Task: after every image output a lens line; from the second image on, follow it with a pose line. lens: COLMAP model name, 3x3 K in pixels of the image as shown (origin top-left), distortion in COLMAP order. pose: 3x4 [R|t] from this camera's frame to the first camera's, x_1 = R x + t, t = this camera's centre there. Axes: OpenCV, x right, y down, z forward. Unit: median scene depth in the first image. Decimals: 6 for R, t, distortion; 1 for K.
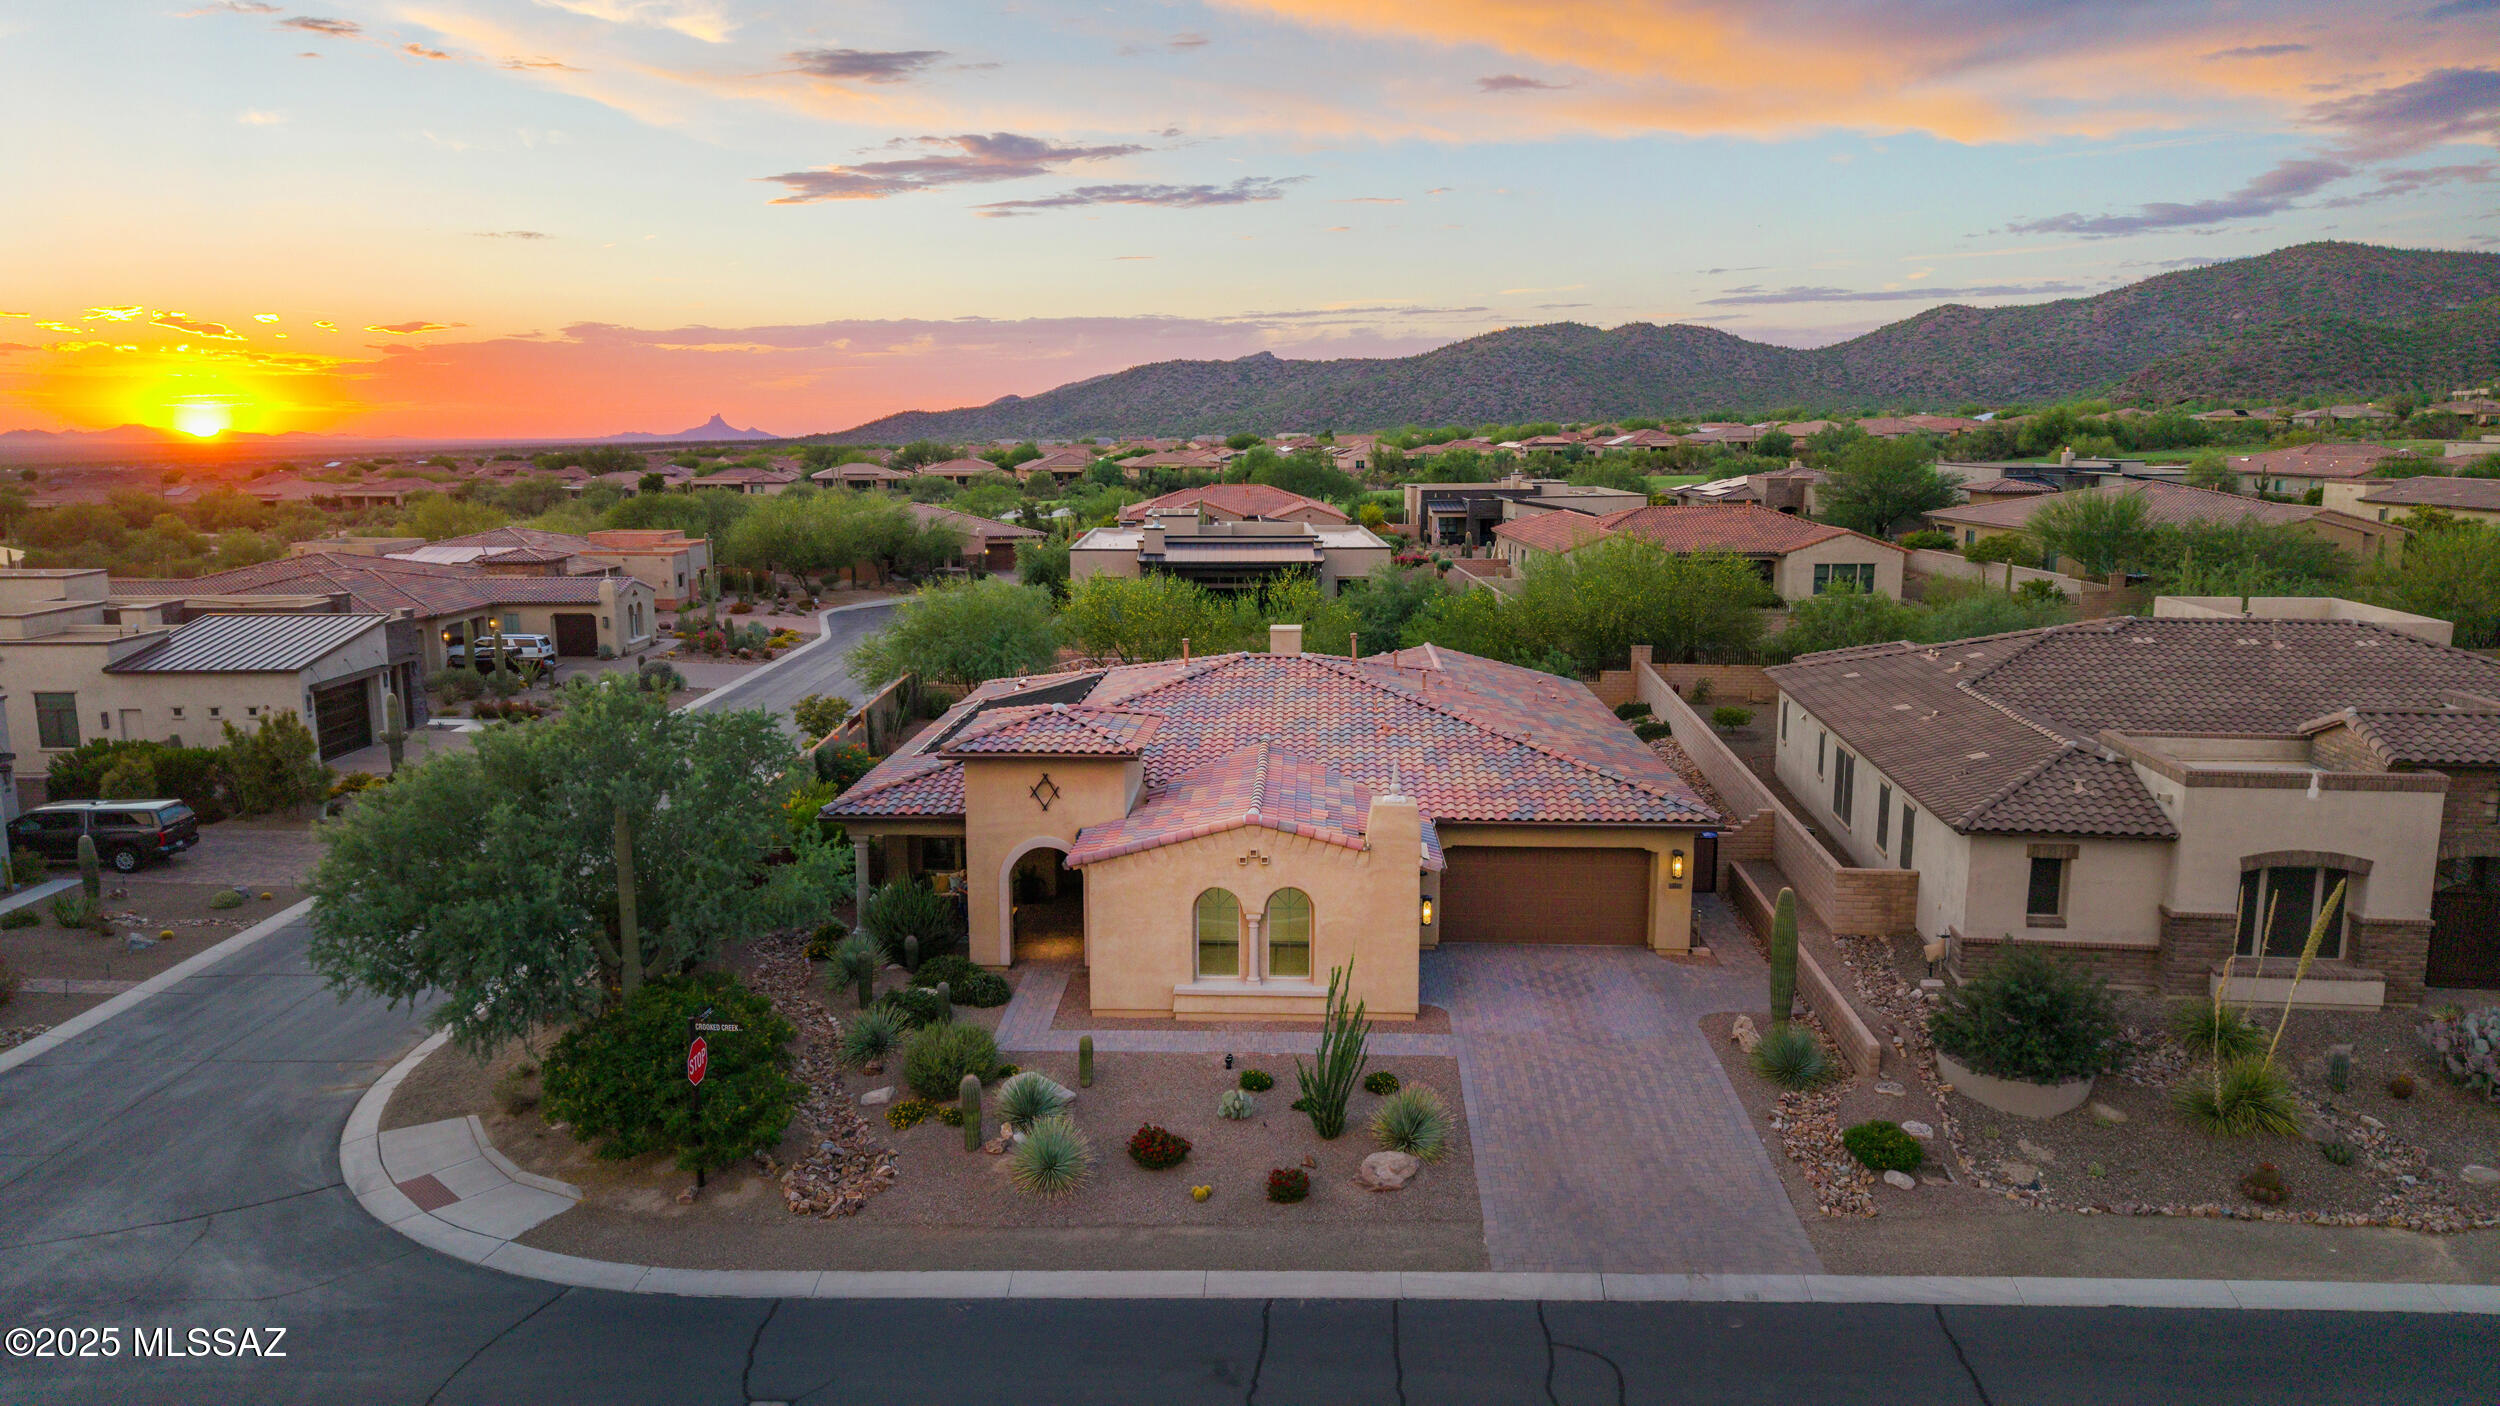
lens RADIAL K [[1690.1, 0, 1250.0], [0, 1690.1, 703.0], [0, 0, 1]] dist [0.044128, -0.050482]
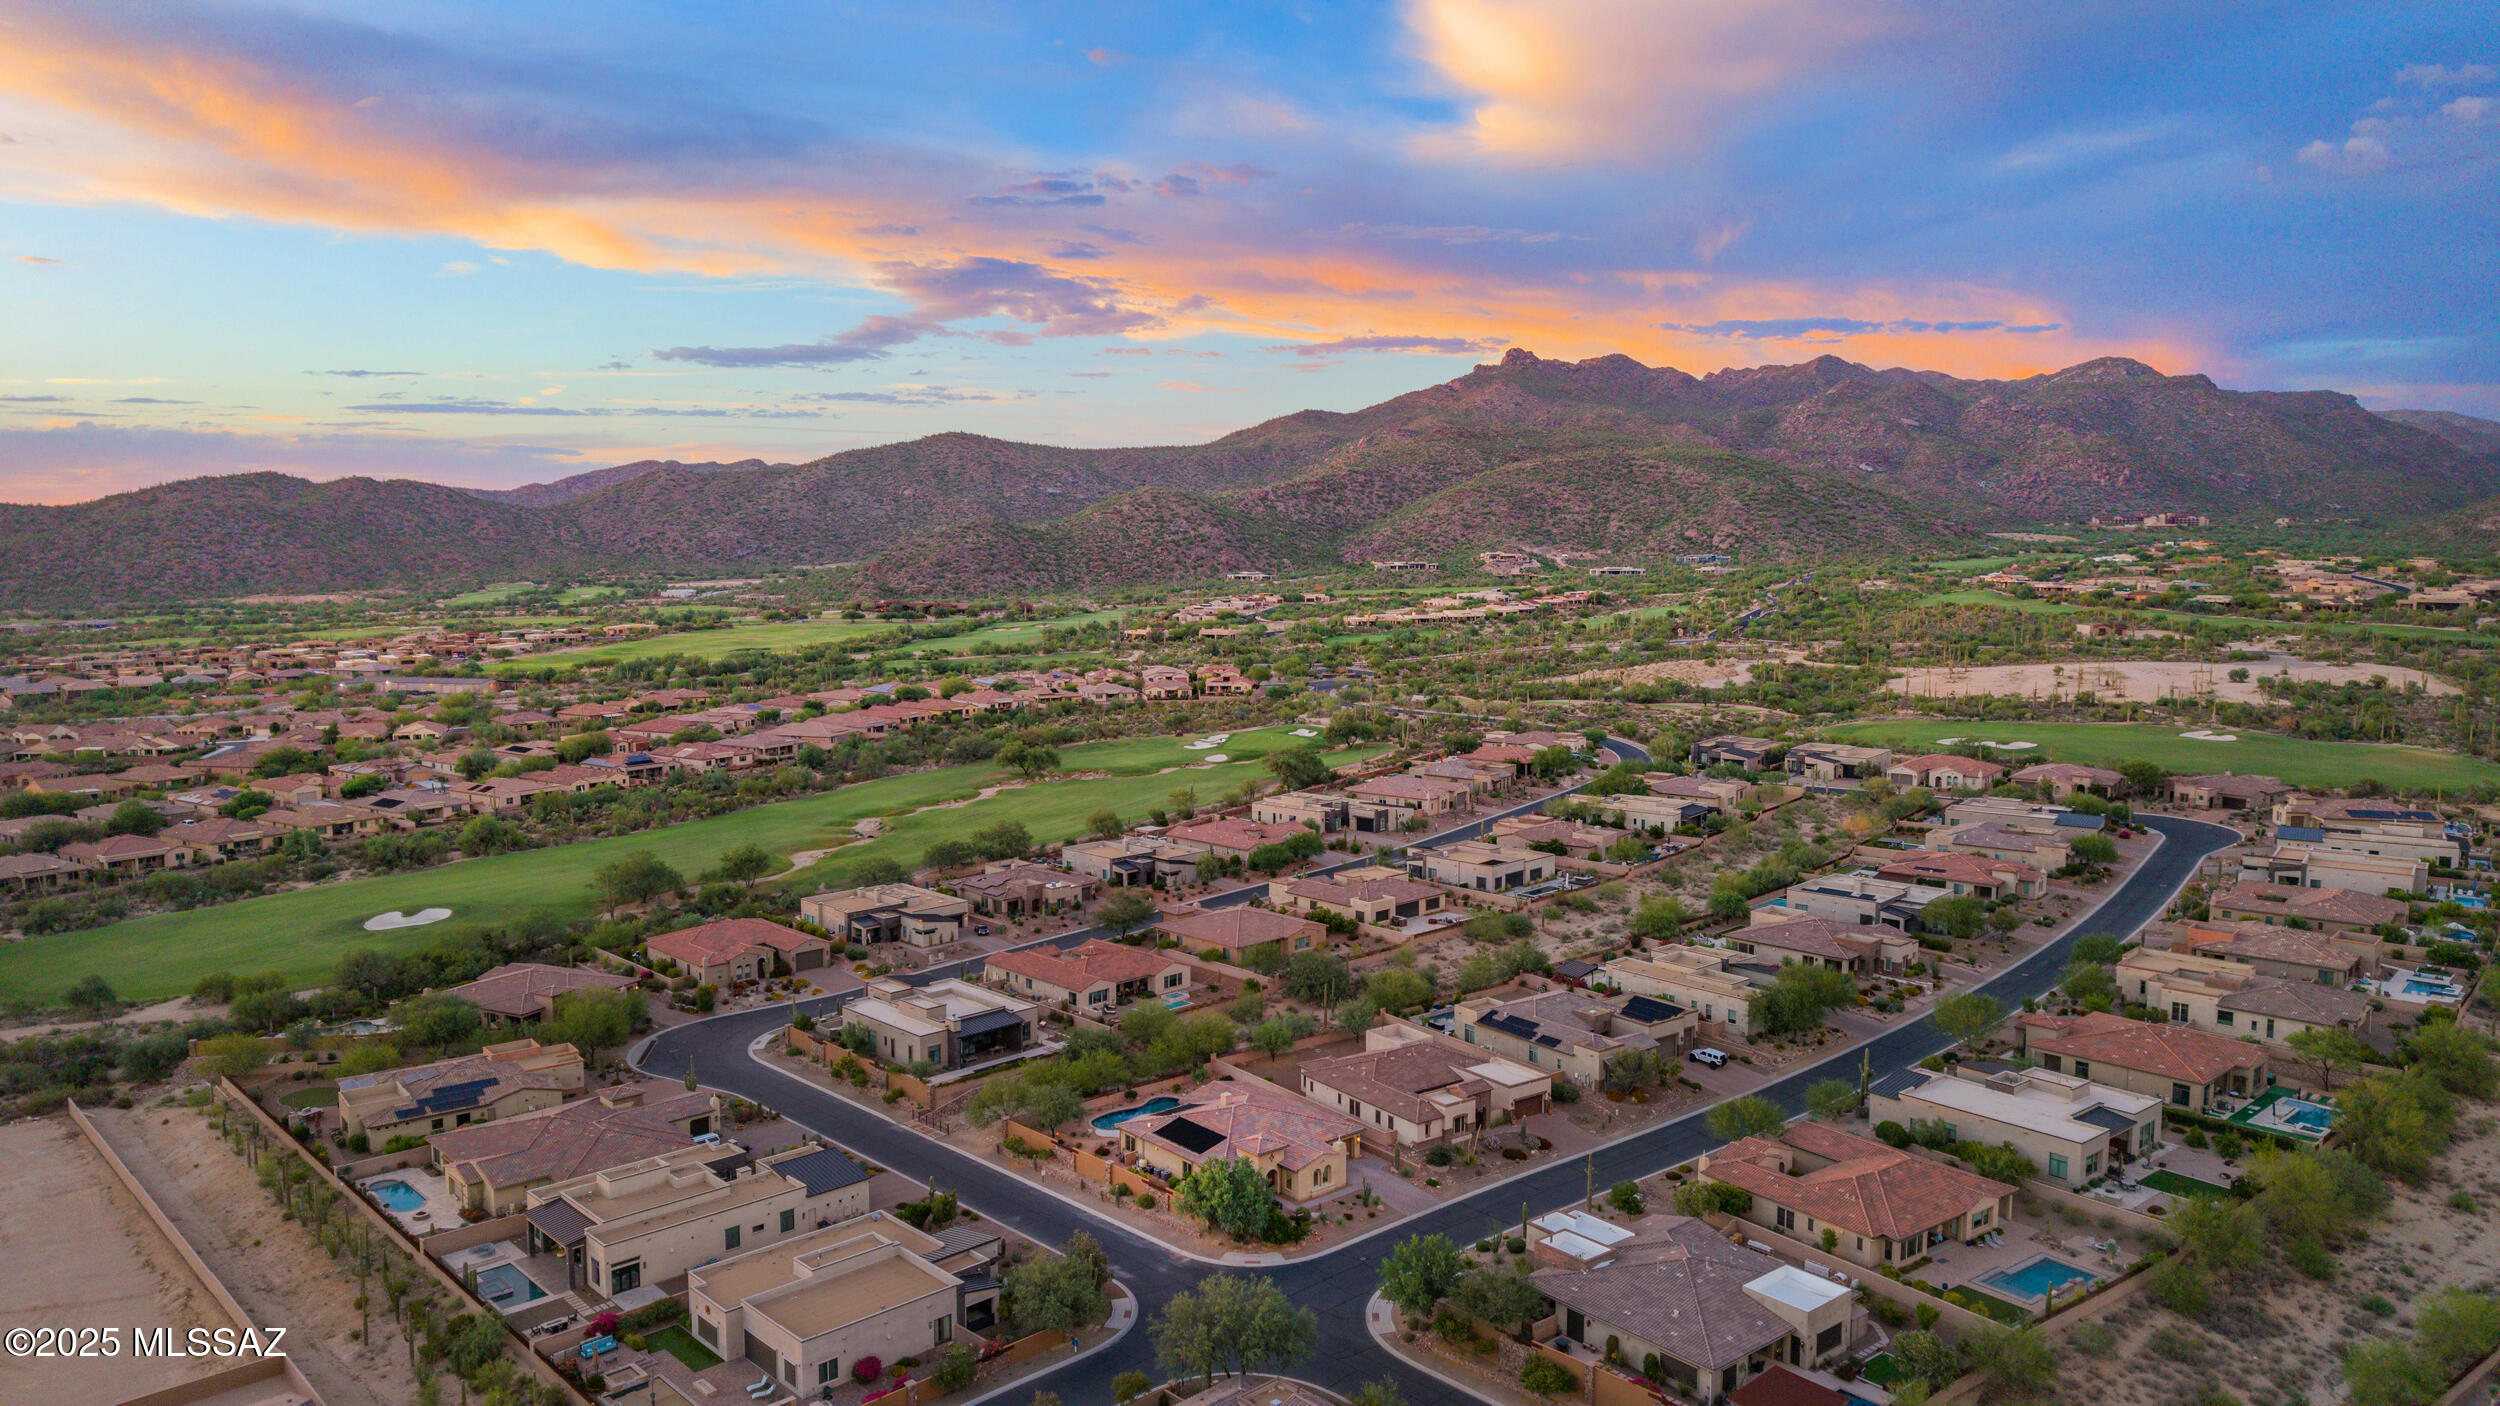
lens RADIAL K [[1756.7, 0, 1238.9], [0, 1756.7, 700.8], [0, 0, 1]] dist [0.128444, -0.293884]
pose [[0.734920, -0.083047, 0.673050, -3.448992], [0.117123, 0.993103, -0.005351, -1.215267], [-0.667963, 0.082762, 0.739578, -2.741798]]
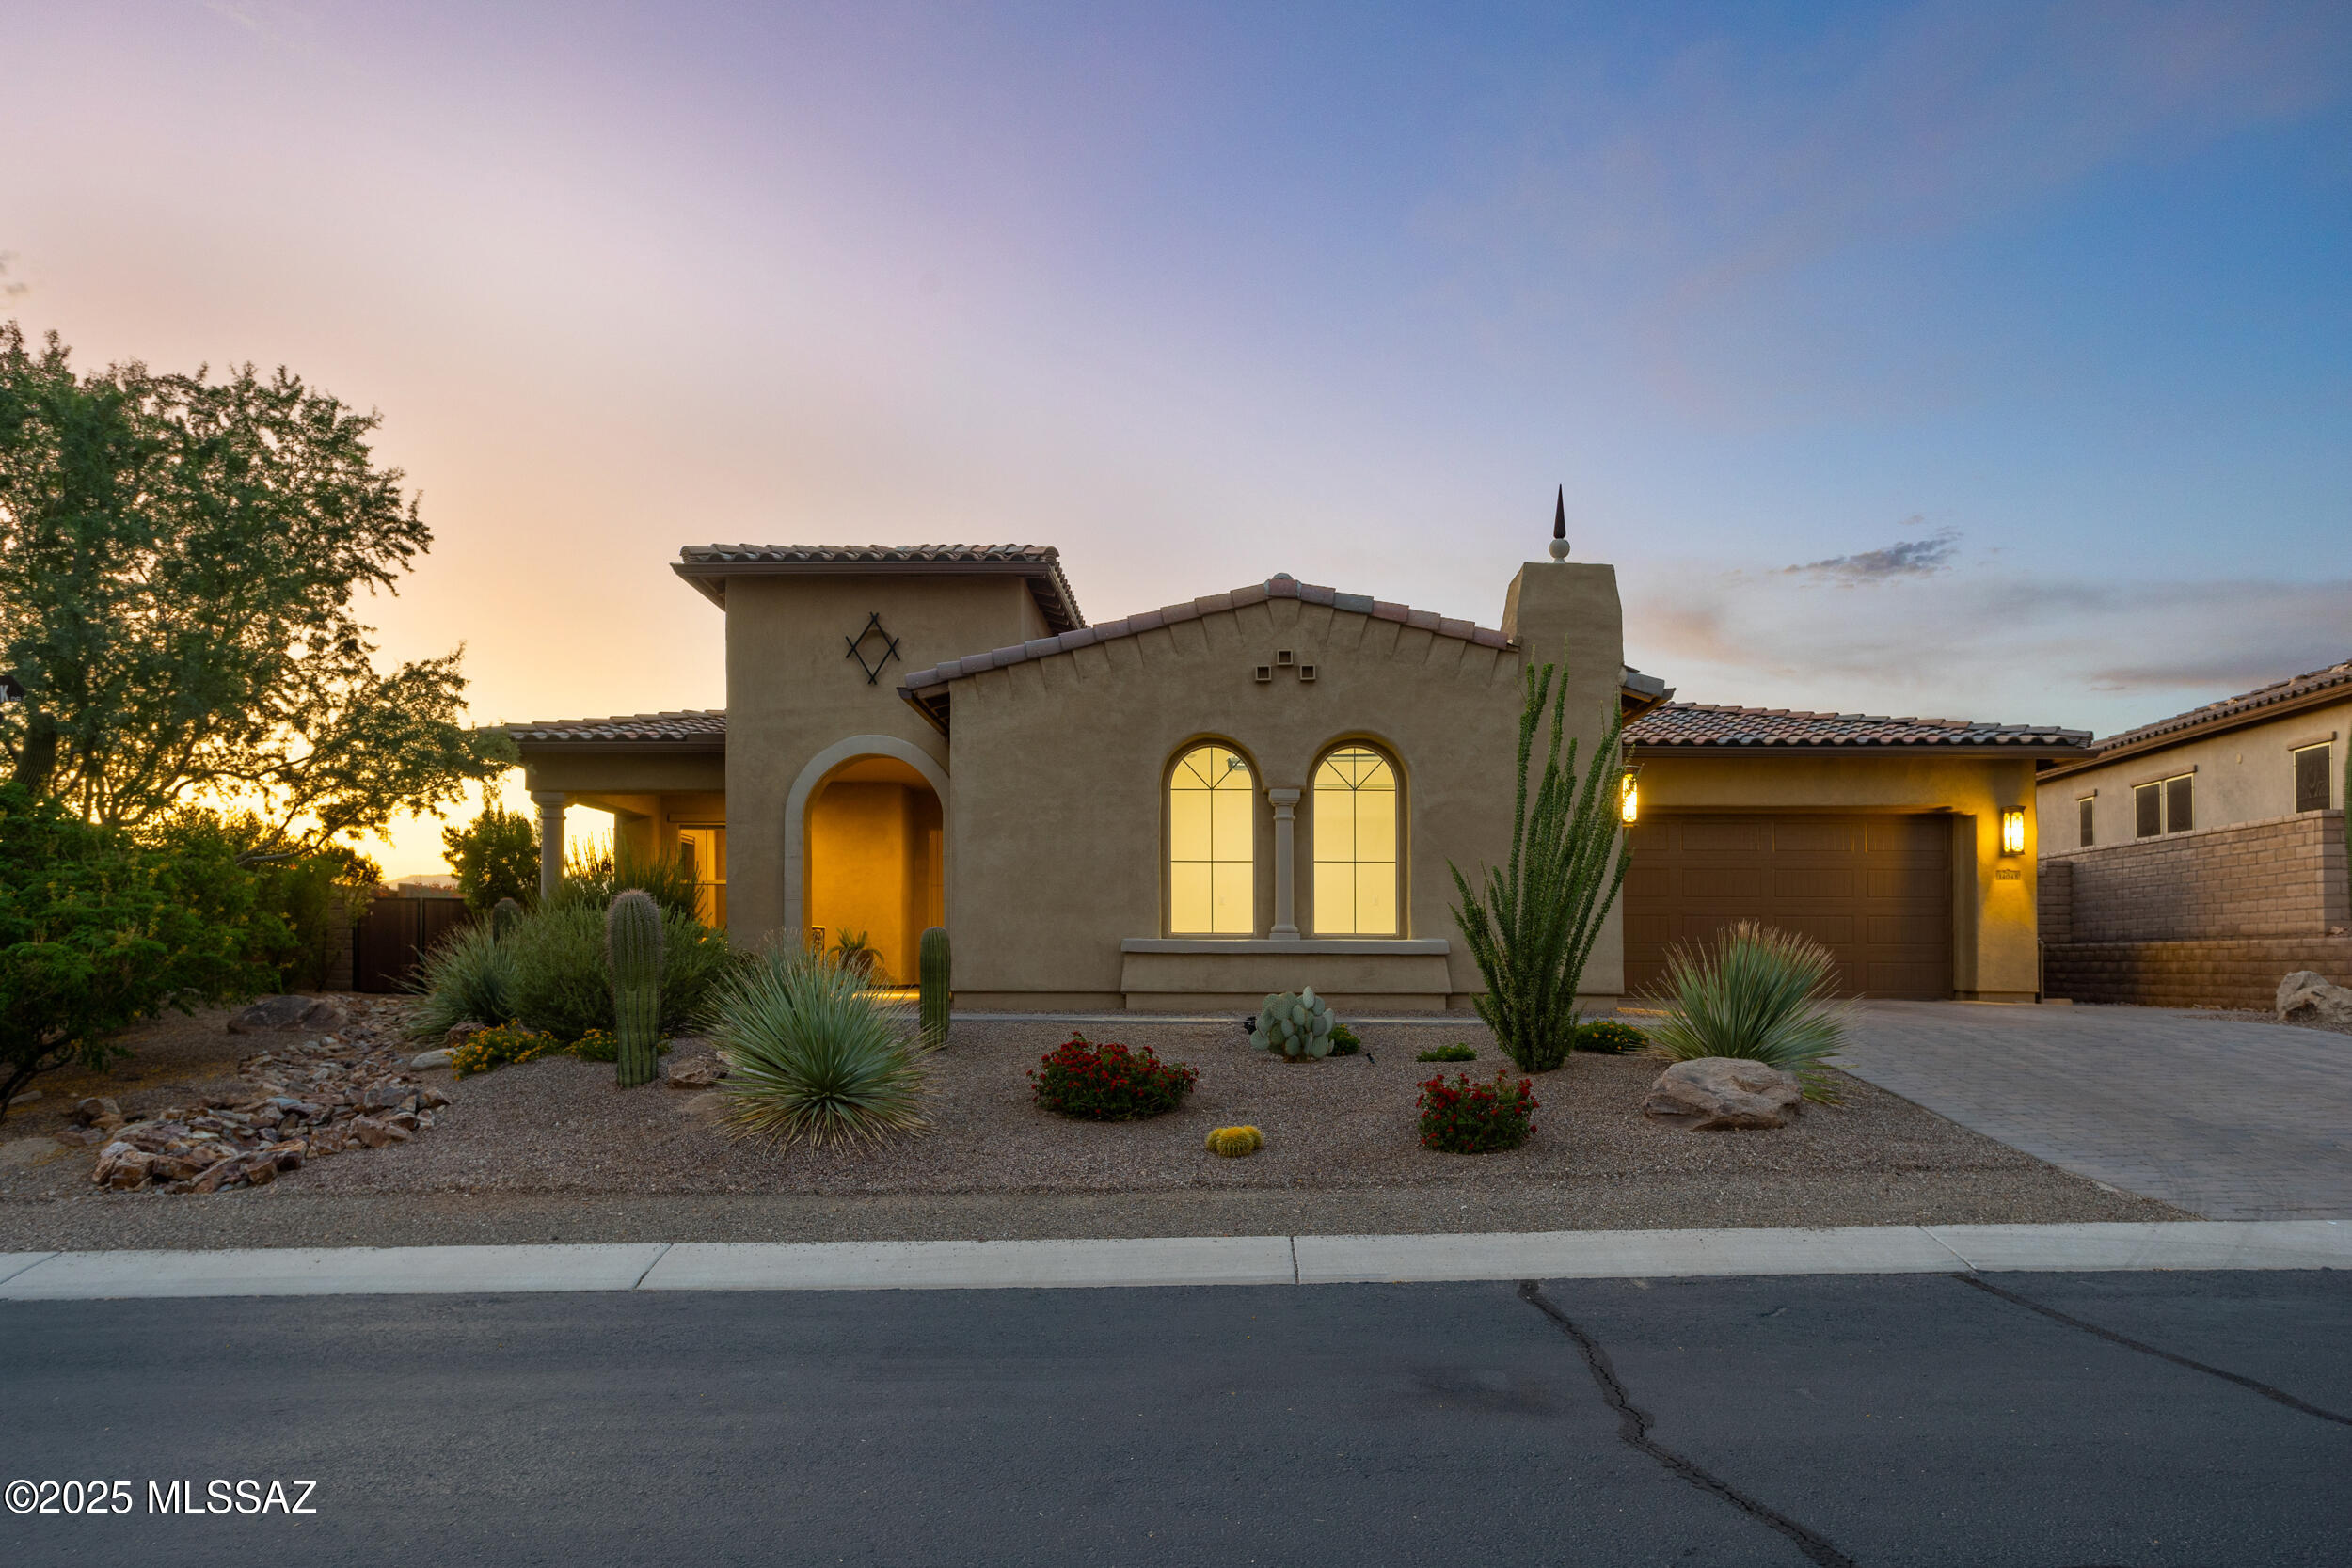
lens RADIAL K [[1649.6, 0, 1170.6], [0, 1649.6, 983.1], [0, 0, 1]] dist [-0.008171, -0.001542]
pose [[0.999663, 0.003052, 0.025770, -0.040399], [0.001367, 0.985487, -0.169745, 0.245531], [-0.025914, 0.169723, 0.985151, 0.501112]]
